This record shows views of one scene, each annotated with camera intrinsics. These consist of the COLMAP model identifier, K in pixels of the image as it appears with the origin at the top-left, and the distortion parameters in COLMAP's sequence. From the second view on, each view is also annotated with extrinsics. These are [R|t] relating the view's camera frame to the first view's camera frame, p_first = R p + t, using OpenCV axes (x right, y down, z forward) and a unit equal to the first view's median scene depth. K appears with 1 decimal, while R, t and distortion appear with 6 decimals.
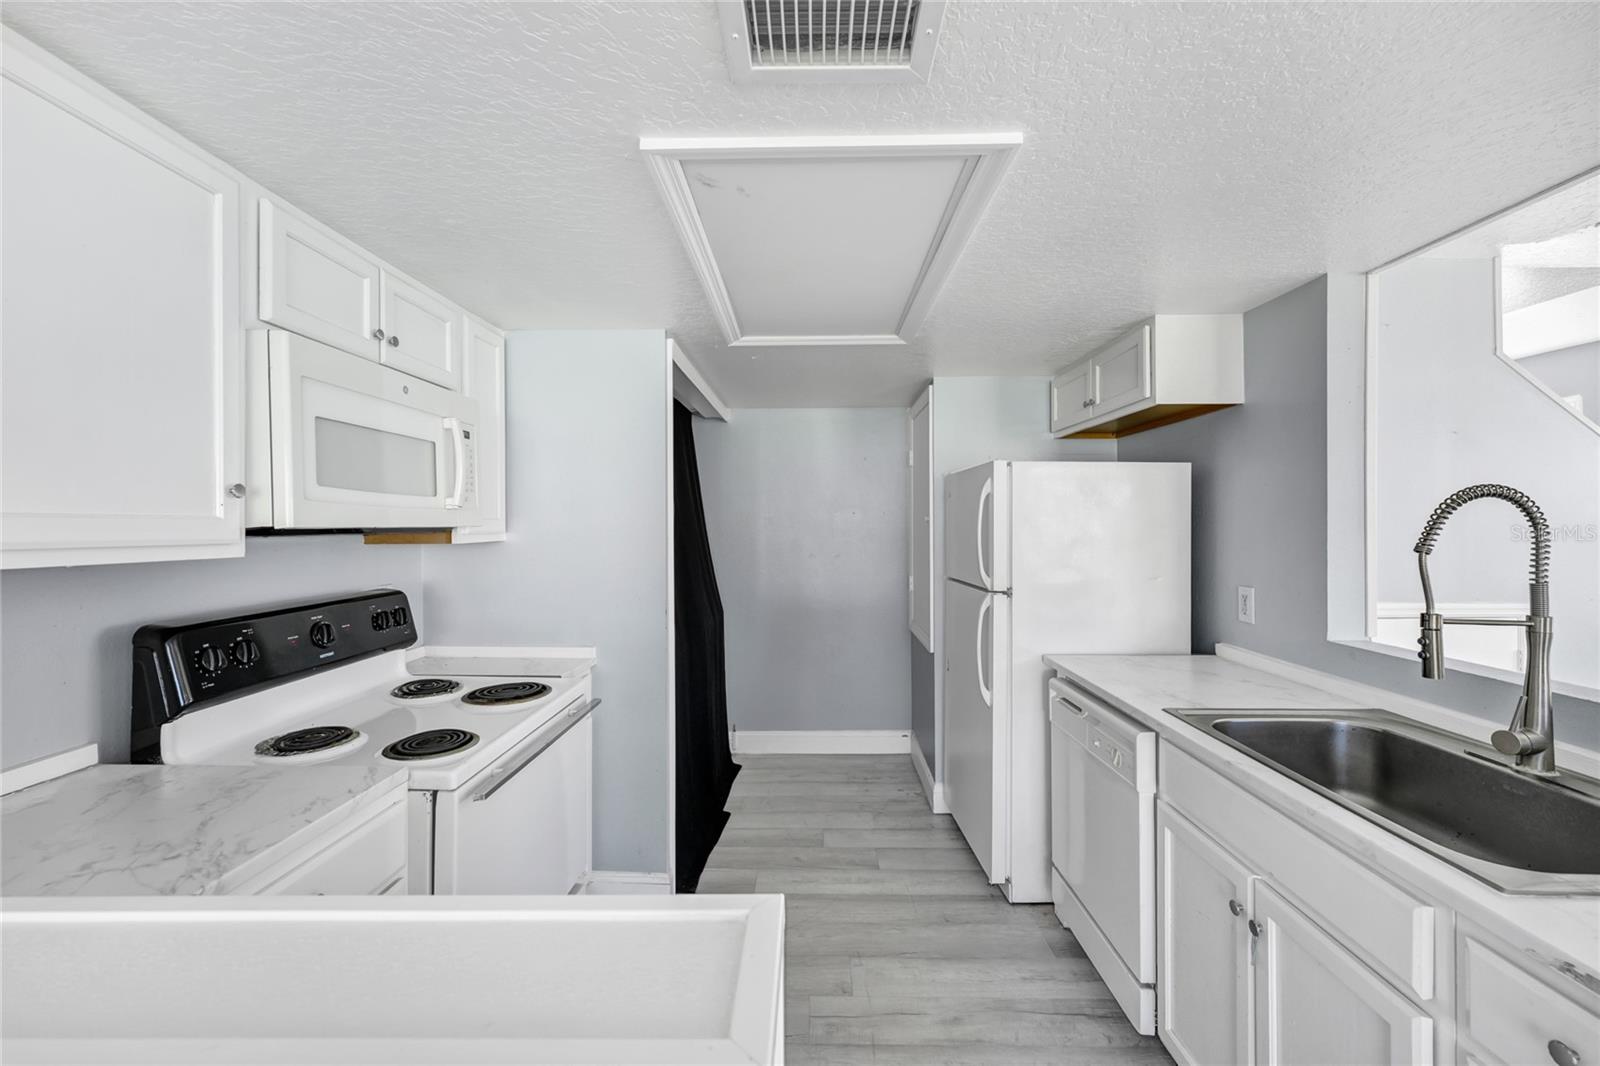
lens RADIAL K [[642.5, 0, 800.9], [0, 642.5, 521.7], [0, 0, 1]] dist [-0.000010, 0.000070]
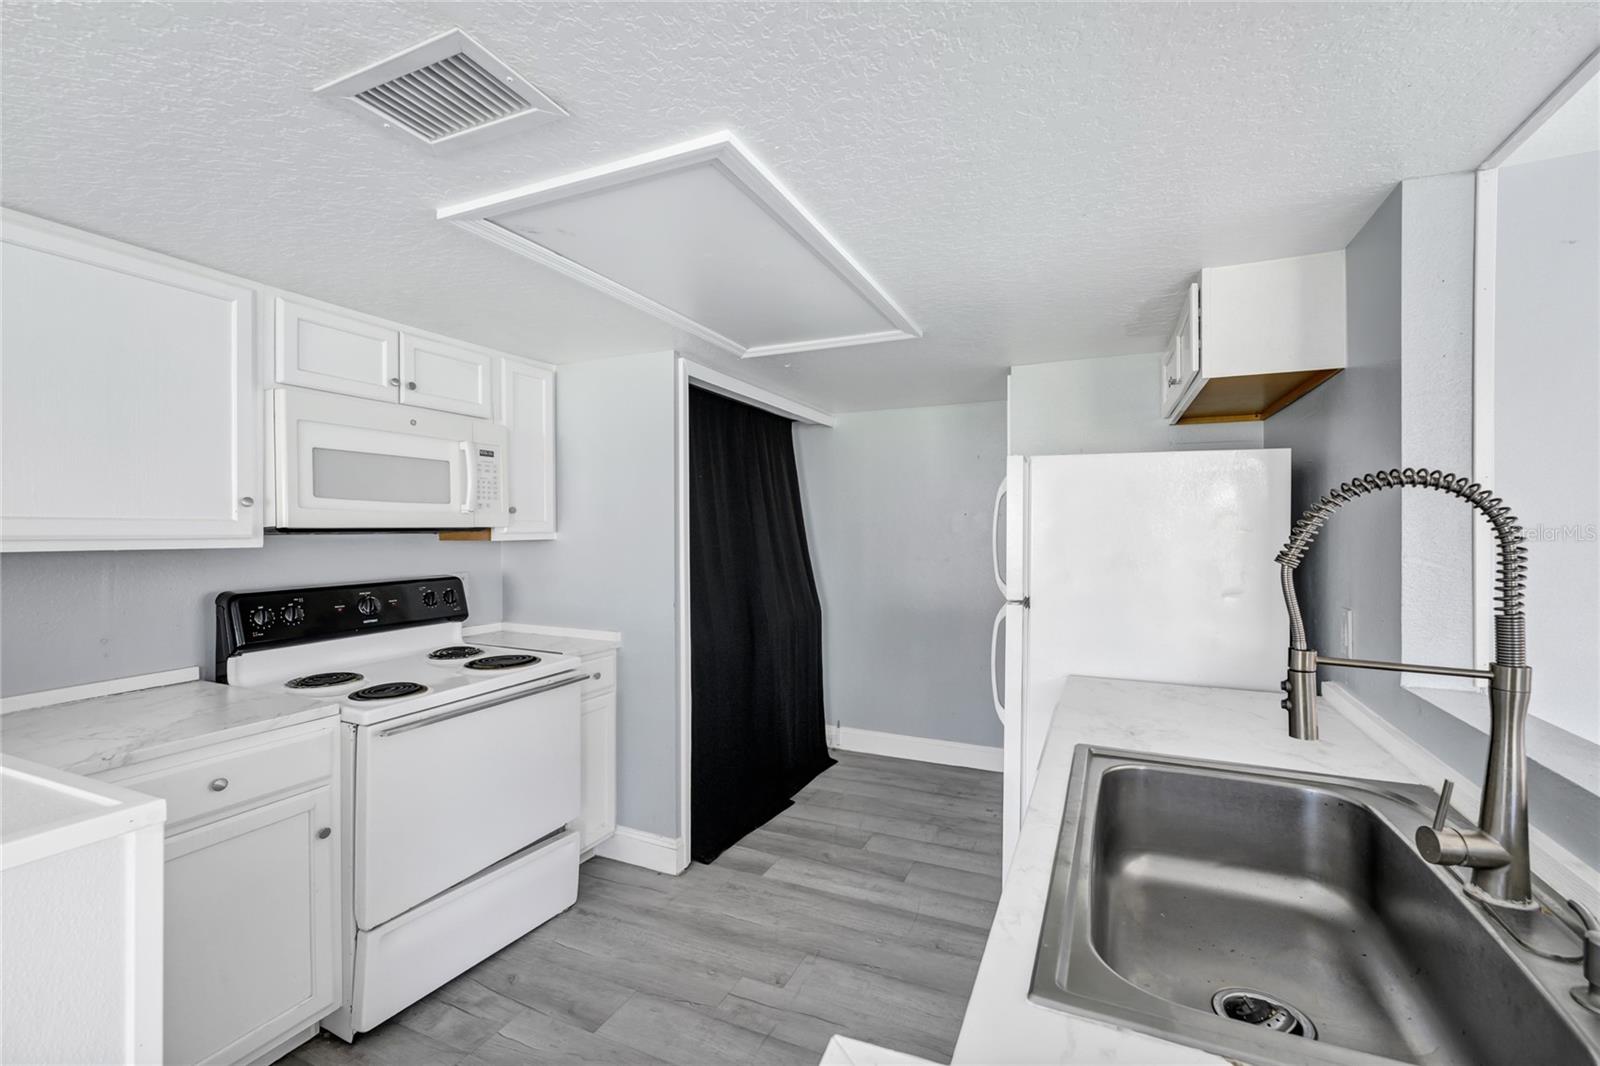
lens RADIAL K [[642.3, 0, 835.7], [0, 642.3, 525.7], [0, 0, 1]] dist [-0.000925, 0.000102]
pose [[0.926083, 0.001080, -0.377317, 0.557782], [-0.000148, 0.999997, 0.002499, 0.001430], [0.377319, -0.002258, 0.926081, 0.092679]]
